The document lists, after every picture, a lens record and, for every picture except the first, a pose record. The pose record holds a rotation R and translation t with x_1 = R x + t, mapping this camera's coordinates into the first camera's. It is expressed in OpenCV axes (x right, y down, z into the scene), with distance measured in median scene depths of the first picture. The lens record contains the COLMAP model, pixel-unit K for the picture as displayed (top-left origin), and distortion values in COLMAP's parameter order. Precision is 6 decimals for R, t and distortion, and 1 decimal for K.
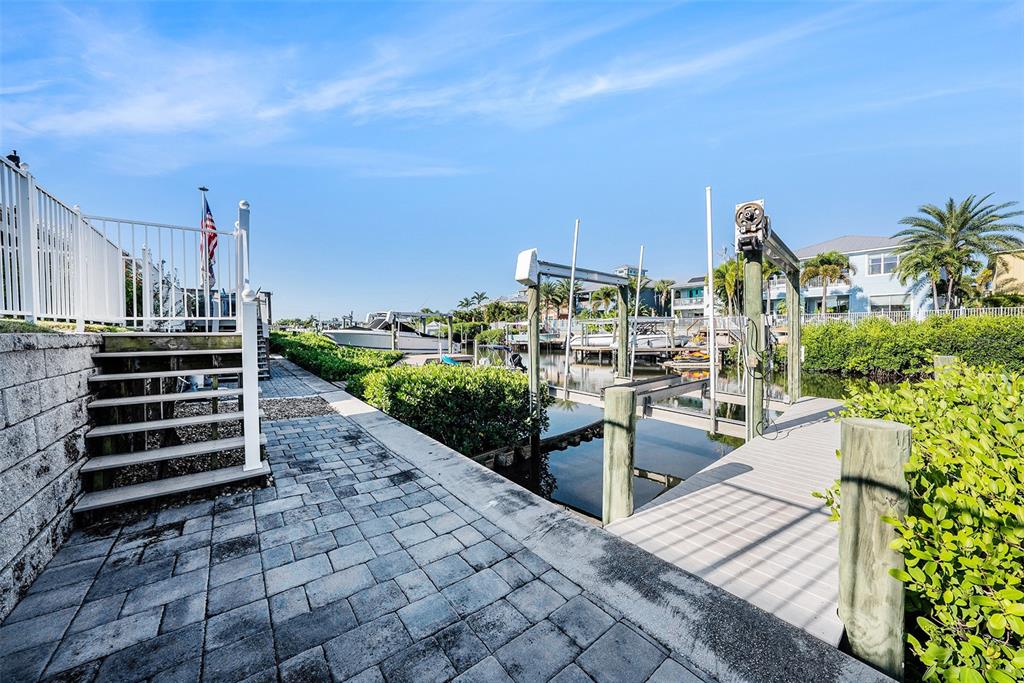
lens RADIAL K [[356.8, 0, 511.8], [0, 356.8, 341.5], [0, 0, 1]] dist [-0.037413, 0.007766]
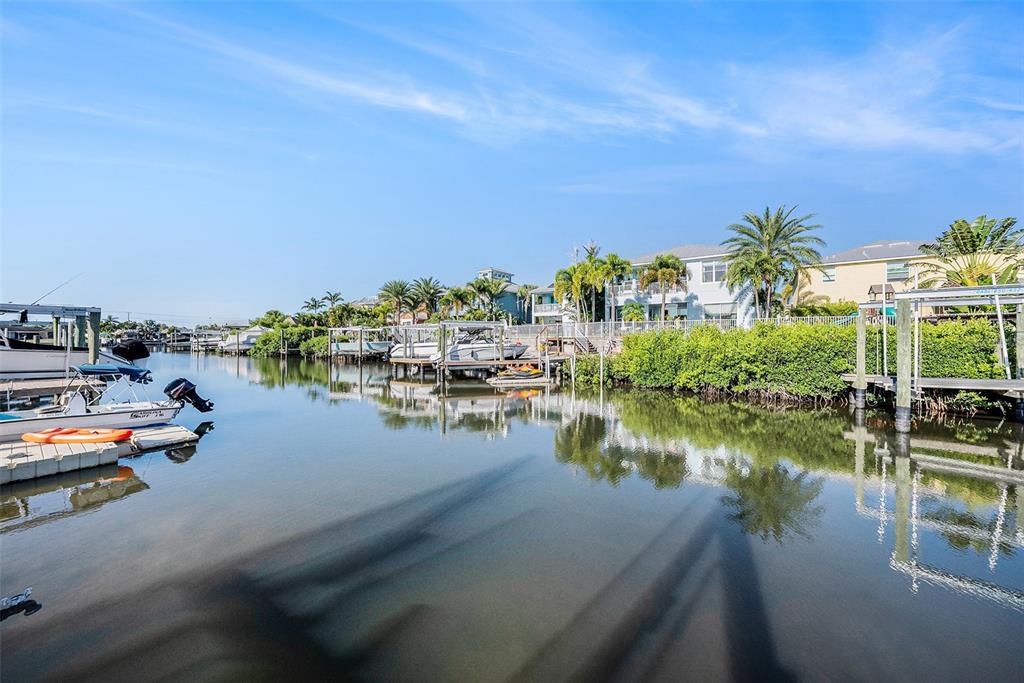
lens RADIAL K [[356.8, 0, 511.8], [0, 356.8, 341.5], [0, 0, 1]] dist [-0.037413, 0.007766]
pose [[0.957939, 0.001779, 0.286967, 0.240944], [0.003802, 0.999814, -0.018890, -0.008873], [-0.286947, 0.019186, 0.957754, 0.212110]]
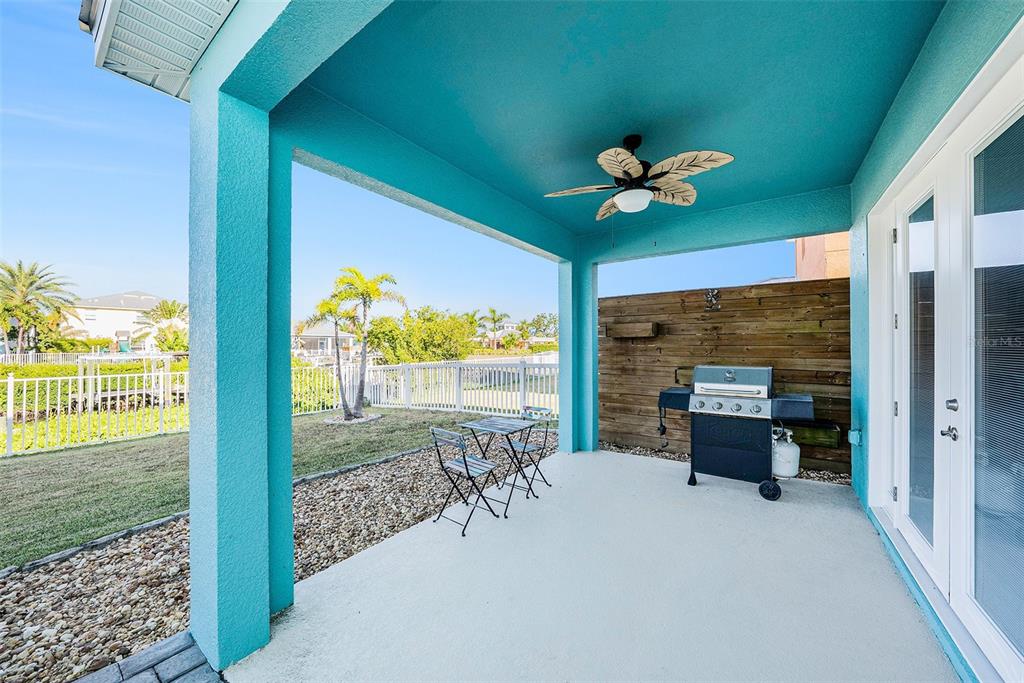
lens RADIAL K [[356.8, 0, 511.8], [0, 356.8, 341.5], [0, 0, 1]] dist [-0.037413, 0.007766]
pose [[-0.268854, 0.009419, 0.963135, -0.294432], [0.026359, 0.999650, -0.002418, -0.072175], [-0.962820, 0.024737, -0.269008, -0.295505]]
